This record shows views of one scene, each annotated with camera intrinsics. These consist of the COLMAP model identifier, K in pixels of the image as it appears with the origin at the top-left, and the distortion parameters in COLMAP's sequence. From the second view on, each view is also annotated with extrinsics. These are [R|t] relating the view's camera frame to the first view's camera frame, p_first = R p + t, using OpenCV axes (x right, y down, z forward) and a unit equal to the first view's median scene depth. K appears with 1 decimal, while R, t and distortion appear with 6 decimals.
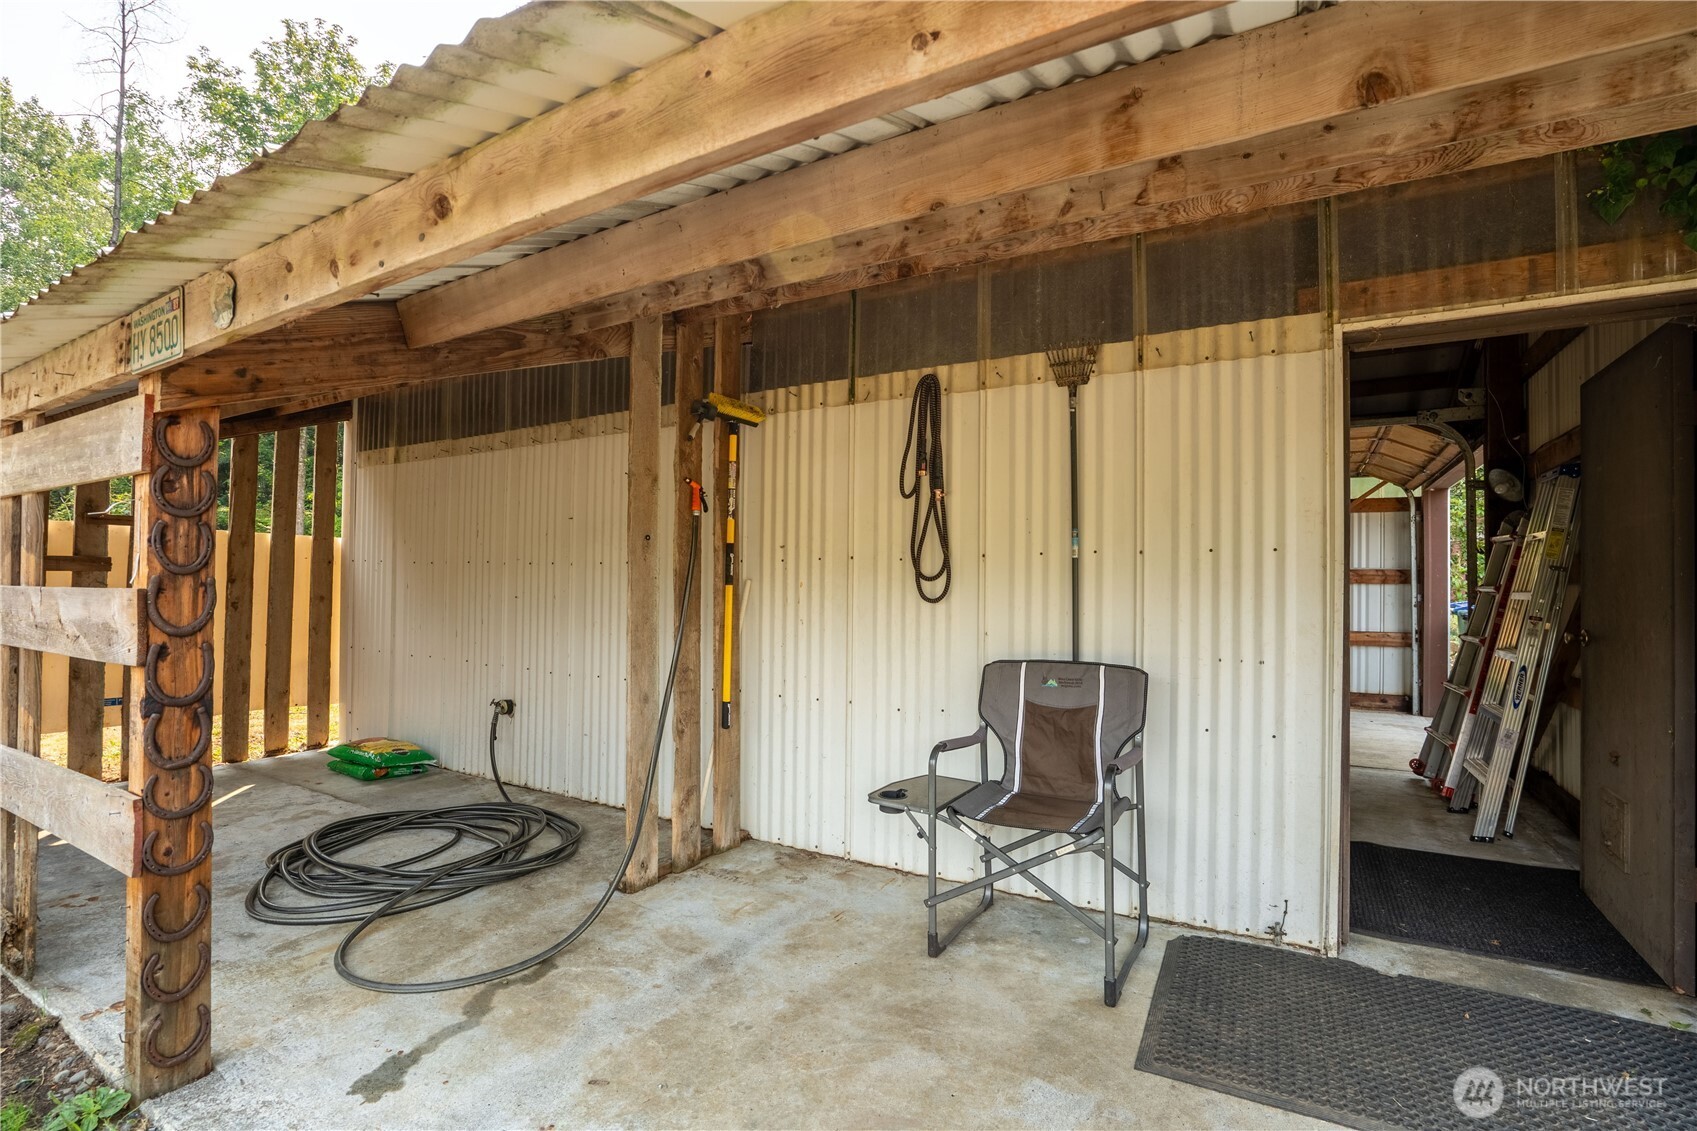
lens RADIAL K [[773.2, 0, 852.9], [0, 773.2, 561.2], [0, 0, 1]] dist [-0.014819, 0.001644]
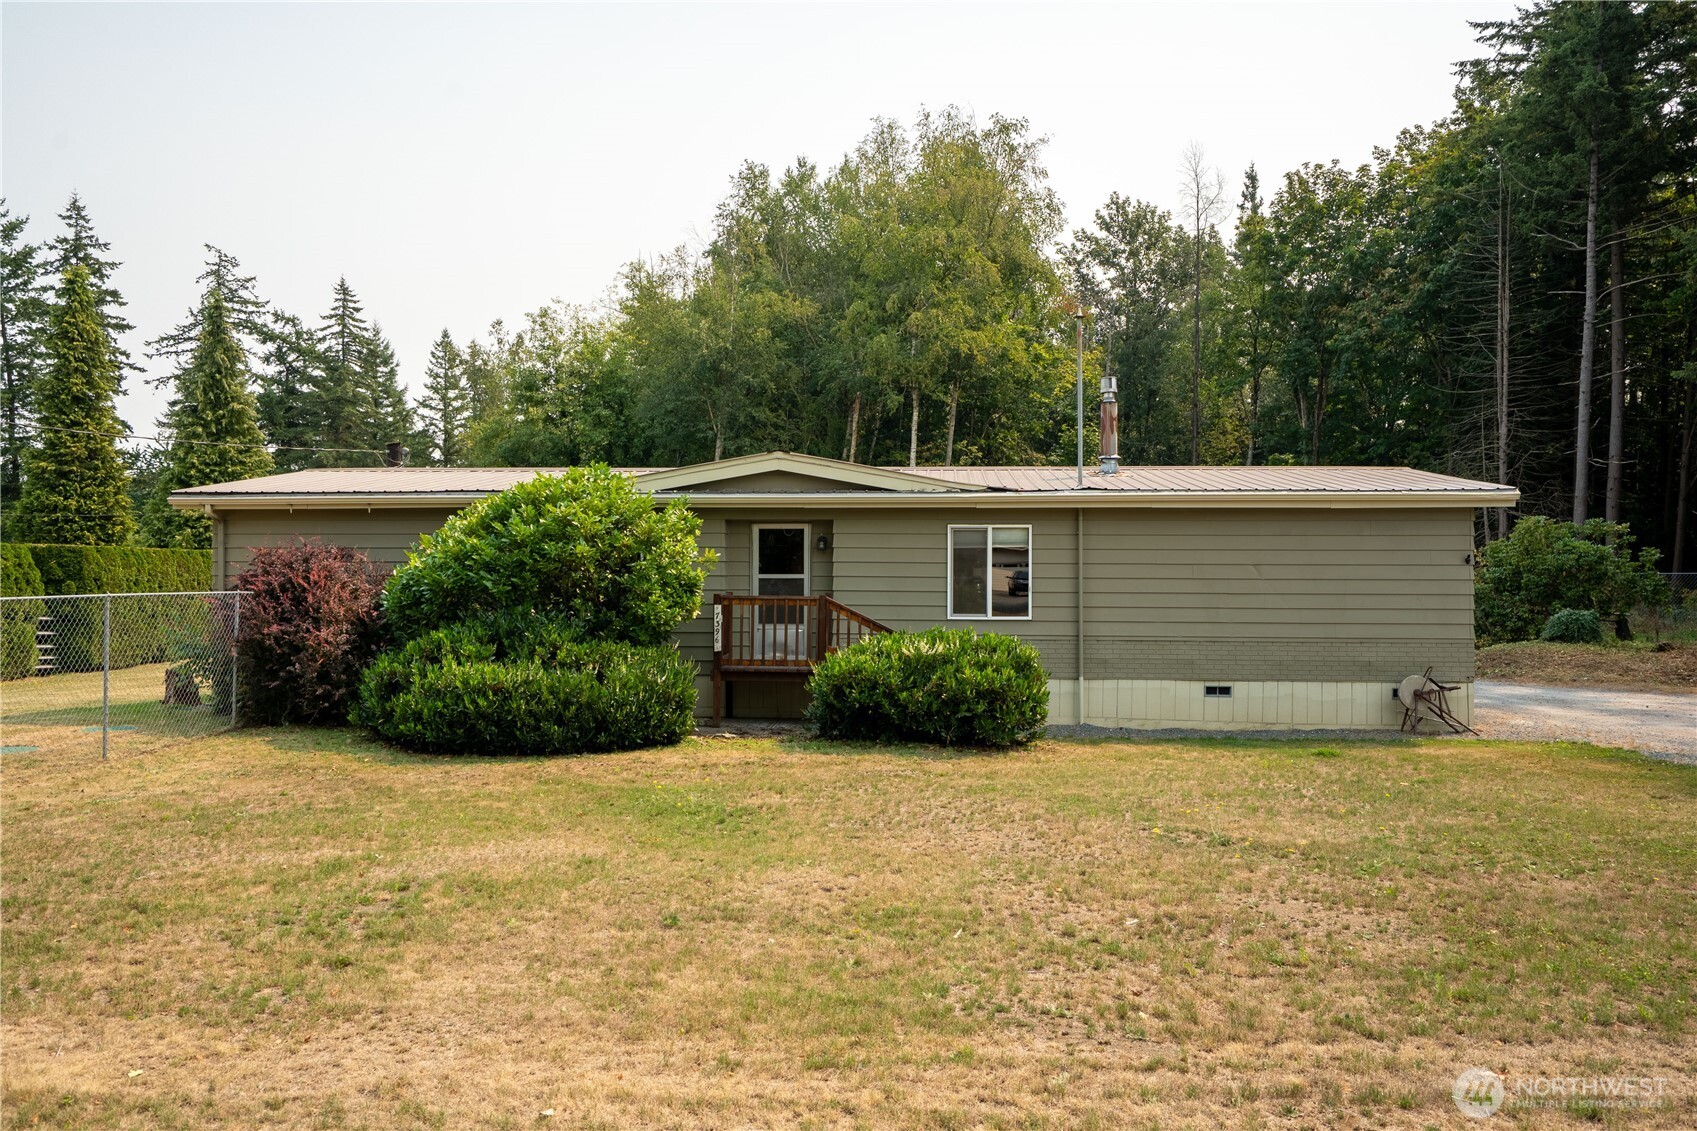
lens RADIAL K [[1265.7, 0, 834.5], [0, 1265.7, 559.8], [0, 0, 1]] dist [0.009061, 0.037962]
pose [[0.403818, -0.016140, -0.914697, 0.934319], [0.020903, 0.999746, -0.008412, -0.039239], [0.914601, -0.015723, 0.404053, -0.611597]]
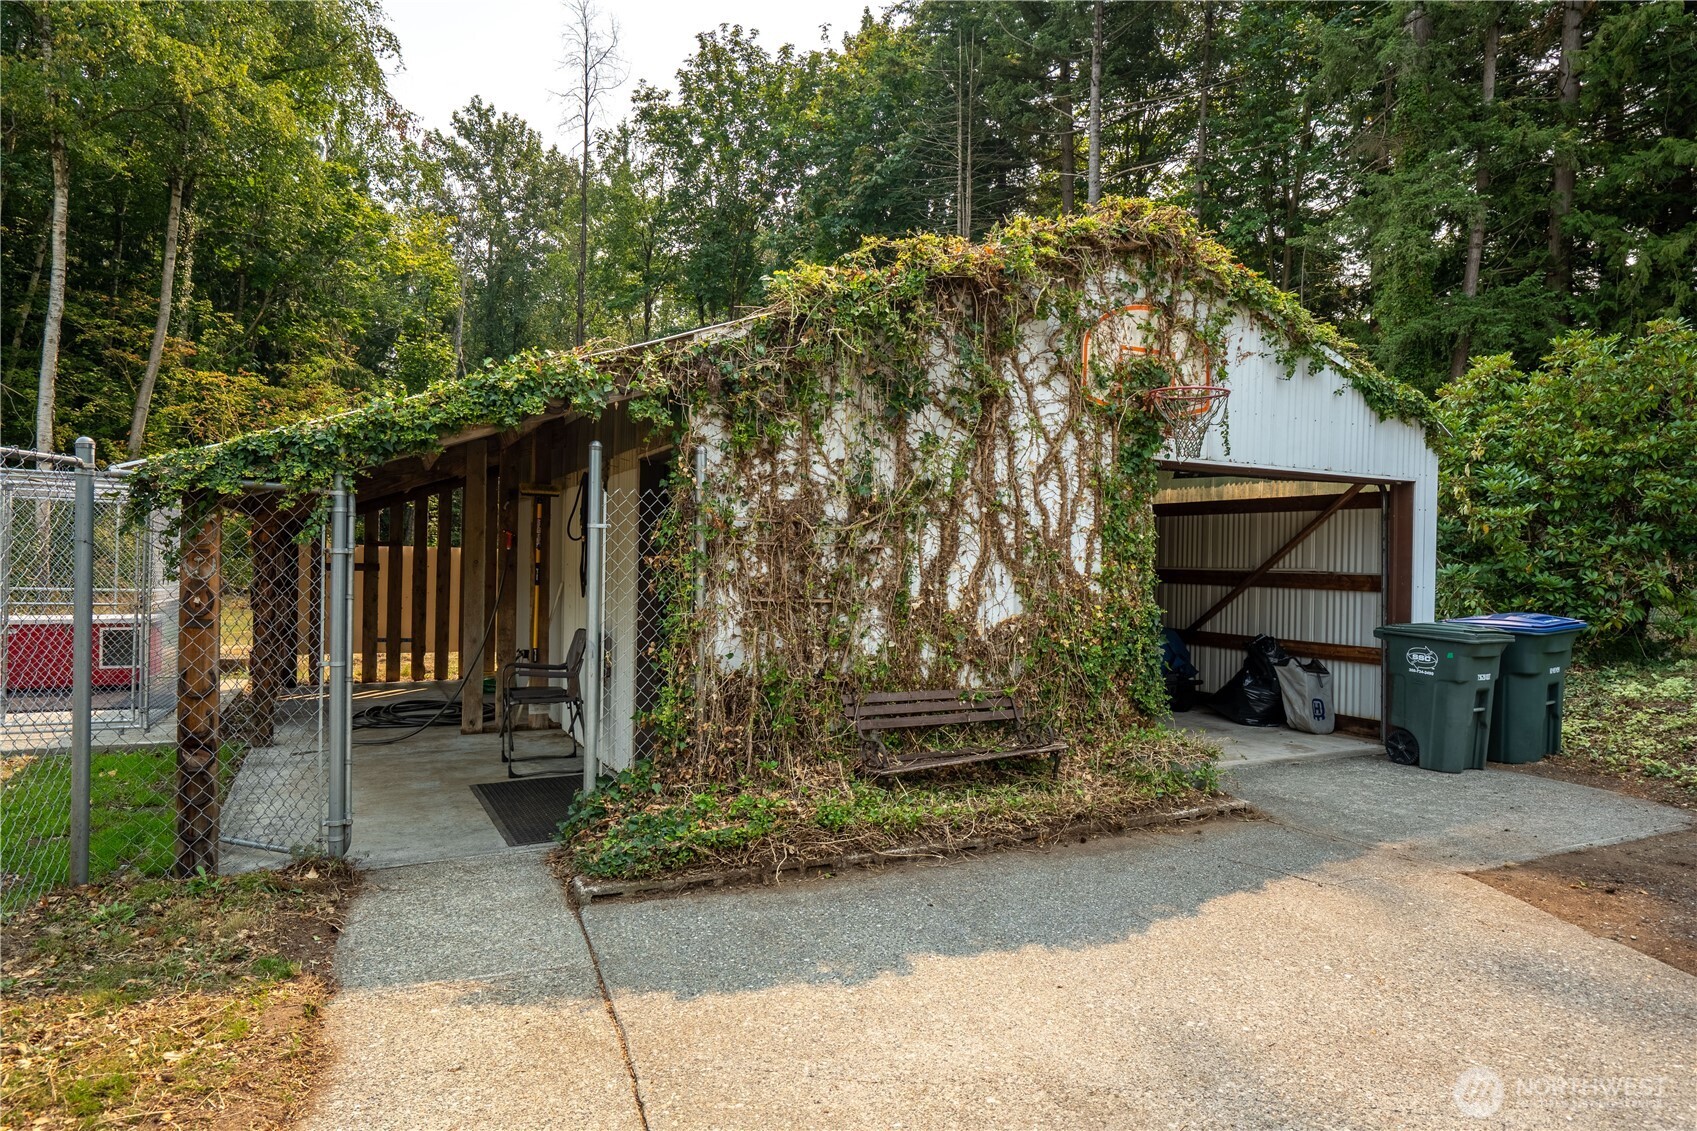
lens RADIAL K [[1011.7, 0, 847.3], [0, 1011.7, 562.0], [0, 0, 1]] dist [-0.008445, 0.017810]
pose [[0.833457, 0.005802, -0.552554, 0.202445], [0.007167, 0.999747, 0.021309, -0.007992], [0.552538, -0.021720, 0.833205, -0.066954]]
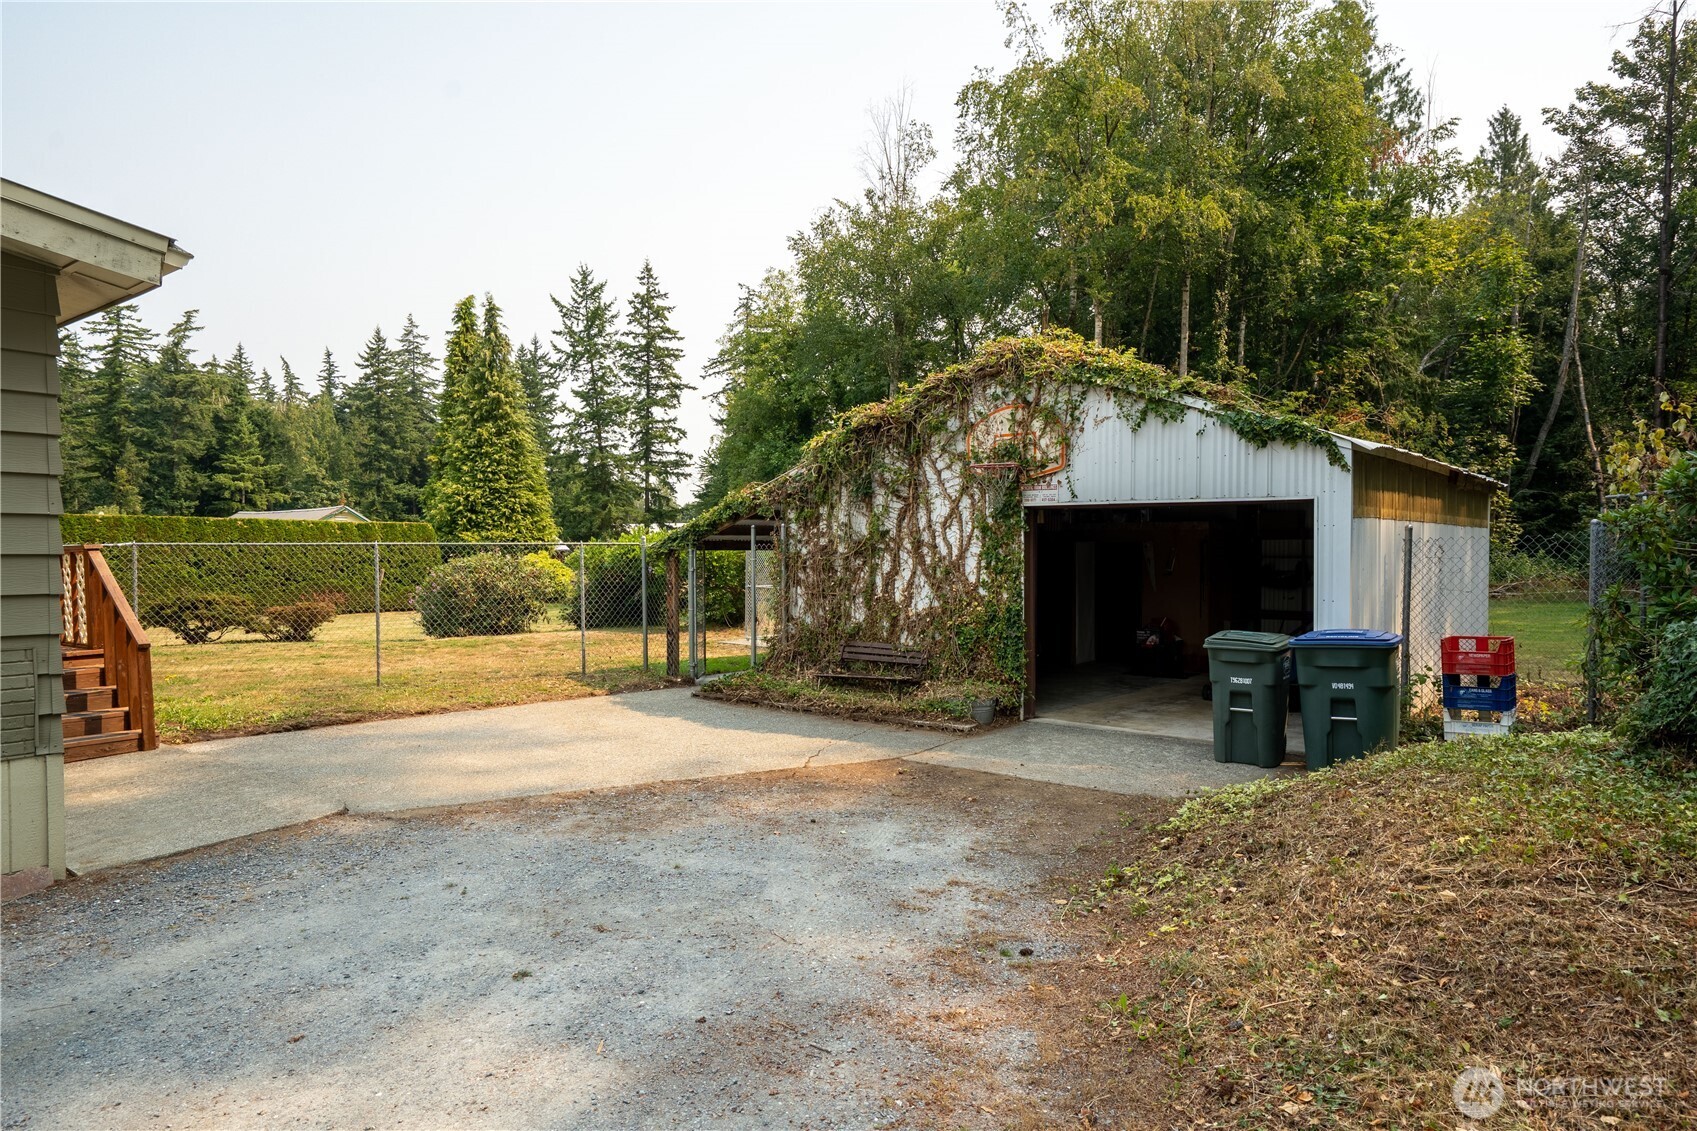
lens RADIAL K [[1011.7, 0, 850.1], [0, 1011.7, 578.8], [0, 0, 1]] dist [-0.008445, 0.017810]
pose [[-0.161161, 0.023129, -0.986657, 0.462294], [0.028316, 0.999422, 0.018803, -0.009388], [0.986522, -0.024908, -0.161722, 0.145338]]
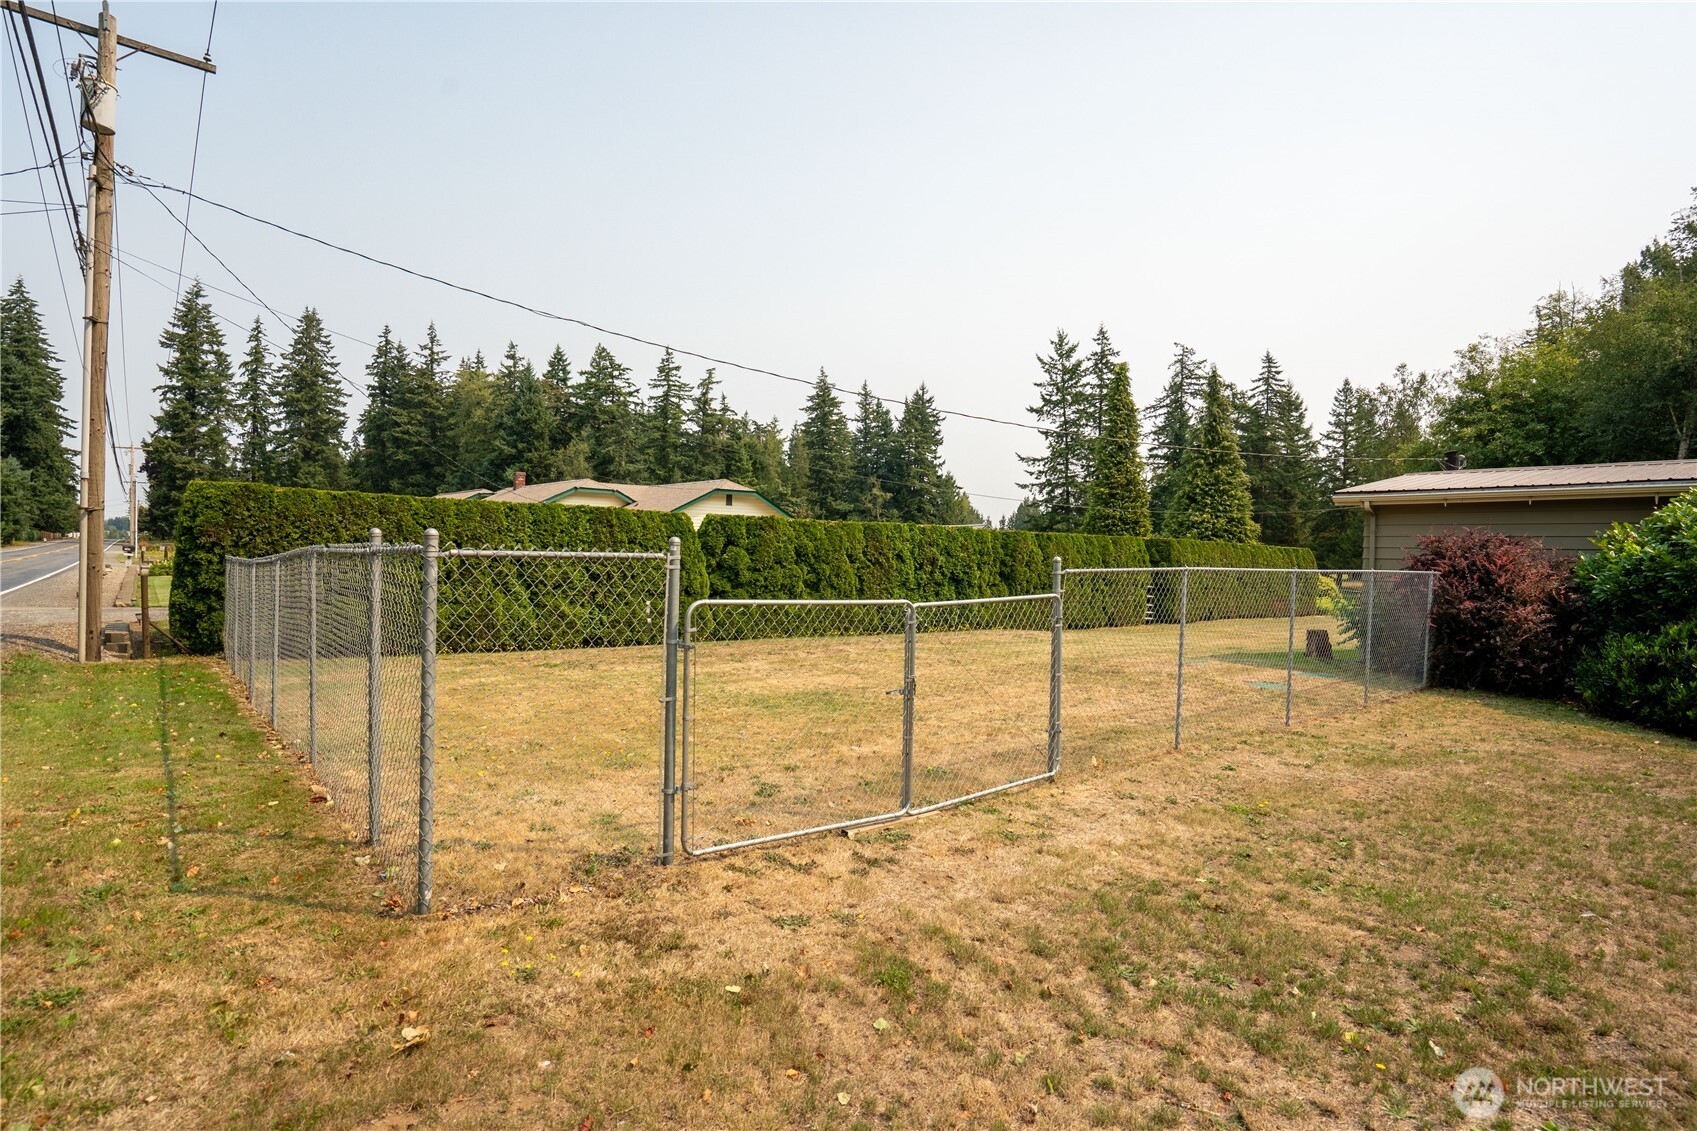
lens RADIAL K [[856.0, 0, 853.2], [0, 856.0, 567.5], [0, 0, 1]] dist [-0.010622, 0.000396]
pose [[-0.358309, 0.000101, -0.933603, 0.844212], [-0.005378, 0.999983, 0.002173, -0.037217], [0.933588, 0.005800, -0.358302, -0.737427]]
